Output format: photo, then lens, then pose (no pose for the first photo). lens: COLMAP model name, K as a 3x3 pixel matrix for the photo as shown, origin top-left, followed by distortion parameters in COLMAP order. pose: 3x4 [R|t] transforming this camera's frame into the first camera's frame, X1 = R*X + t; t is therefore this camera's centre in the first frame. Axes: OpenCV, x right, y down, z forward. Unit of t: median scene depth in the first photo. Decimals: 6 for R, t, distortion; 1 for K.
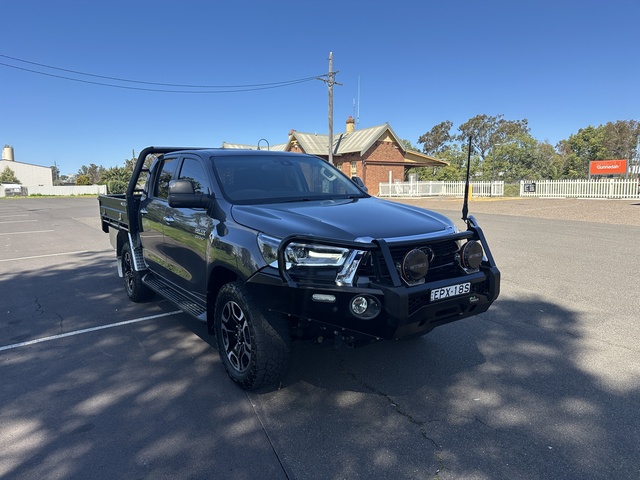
lens RADIAL K [[448.6, 0, 318.5], [0, 448.6, 248.3], [0, 0, 1]] dist [0.006995, -0.003742]
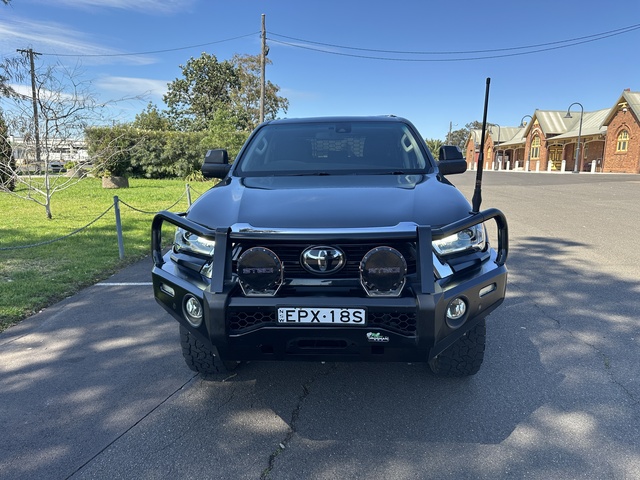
lens RADIAL K [[457.5, 0, 325.4], [0, 457.5, 243.0], [0, 0, 1]] dist [0.026484, -0.043228]
pose [[0.792326, 0.125578, -0.597034, 0.674412], [-0.097830, 0.992075, 0.078840, -0.065773], [0.602204, -0.004059, 0.798332, 0.437434]]
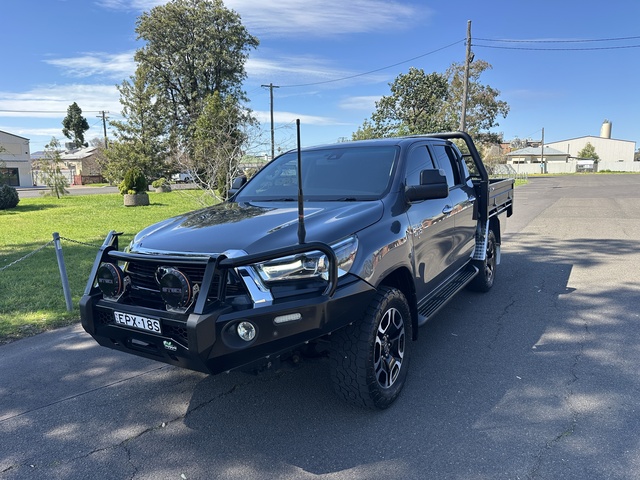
lens RADIAL K [[470.3, 0, 314.7], [0, 470.3, 237.8], [0, 0, 1]] dist [0.000690, -0.004494]
pose [[0.402762, 0.127736, -0.906348, 1.173102], [-0.104112, 0.990181, 0.093285, -0.172943], [0.909364, 0.056790, 0.412106, 0.898355]]
